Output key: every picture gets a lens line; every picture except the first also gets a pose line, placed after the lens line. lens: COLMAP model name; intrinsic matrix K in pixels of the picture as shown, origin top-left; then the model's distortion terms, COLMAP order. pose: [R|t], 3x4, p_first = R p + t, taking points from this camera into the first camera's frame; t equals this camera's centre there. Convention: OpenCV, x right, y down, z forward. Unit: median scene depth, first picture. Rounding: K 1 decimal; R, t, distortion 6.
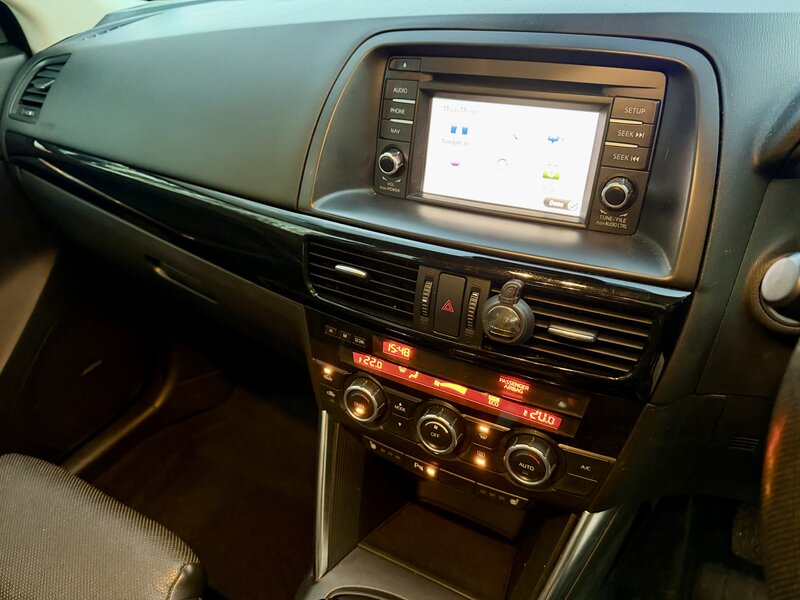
lens RADIAL K [[600.8, 0, 397.4], [0, 600.8, 302.1], [0, 0, 1]] dist [0.120226, -0.257499]
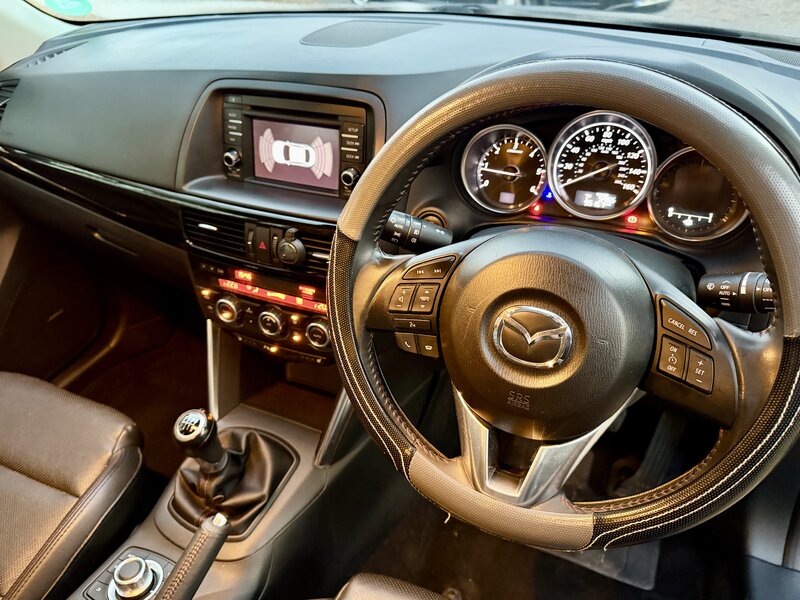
lens RADIAL K [[565.2, 0, 400.0], [0, 565.2, 300.0], [0, 0, 1]] dist [0.023420, -0.027828]
pose [[0.995597, -0.052684, 0.077531, 0.297859], [0.047309, 0.996452, 0.069605, 0.059279], [-0.080923, -0.065631, 0.994557, -0.561670]]
